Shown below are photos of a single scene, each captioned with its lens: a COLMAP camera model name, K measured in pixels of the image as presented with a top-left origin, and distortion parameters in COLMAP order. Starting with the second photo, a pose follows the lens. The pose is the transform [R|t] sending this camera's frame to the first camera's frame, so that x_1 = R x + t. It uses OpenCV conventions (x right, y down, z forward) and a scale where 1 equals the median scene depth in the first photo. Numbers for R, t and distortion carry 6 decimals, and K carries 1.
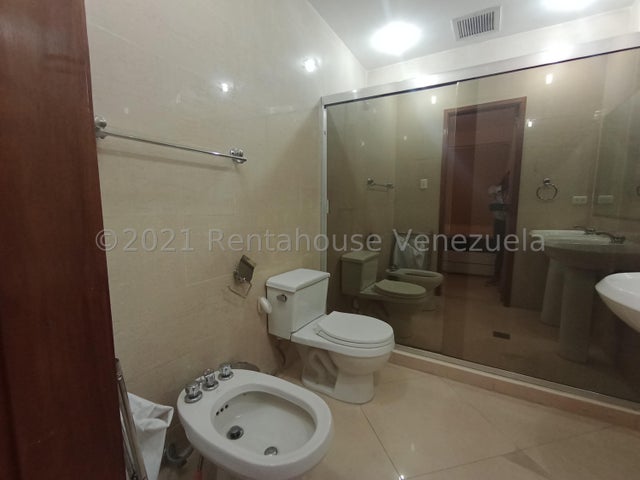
lens RADIAL K [[286.1, 0, 322.5], [0, 286.1, 239.7], [0, 0, 1]] dist [0.000921, 0.000406]
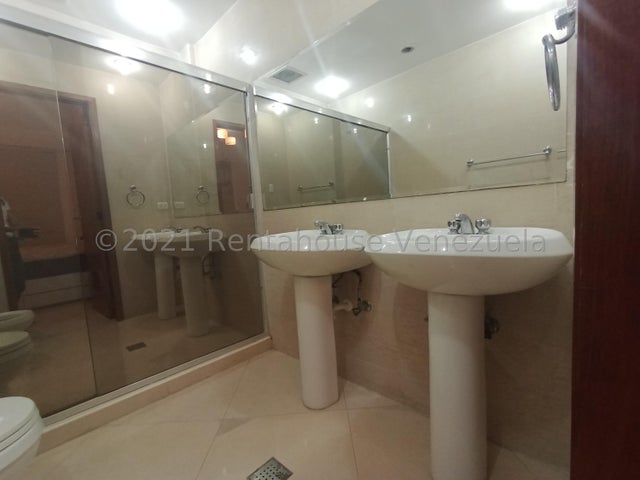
lens RADIAL K [[286.1, 0, 322.5], [0, 286.1, 239.7], [0, 0, 1]] dist [0.000921, 0.000406]
pose [[0.249479, -0.112341, 0.961842, -0.115717], [0.163174, 0.983923, 0.072597, 0.029536], [-0.954534, 0.138836, 0.263800, 0.165586]]
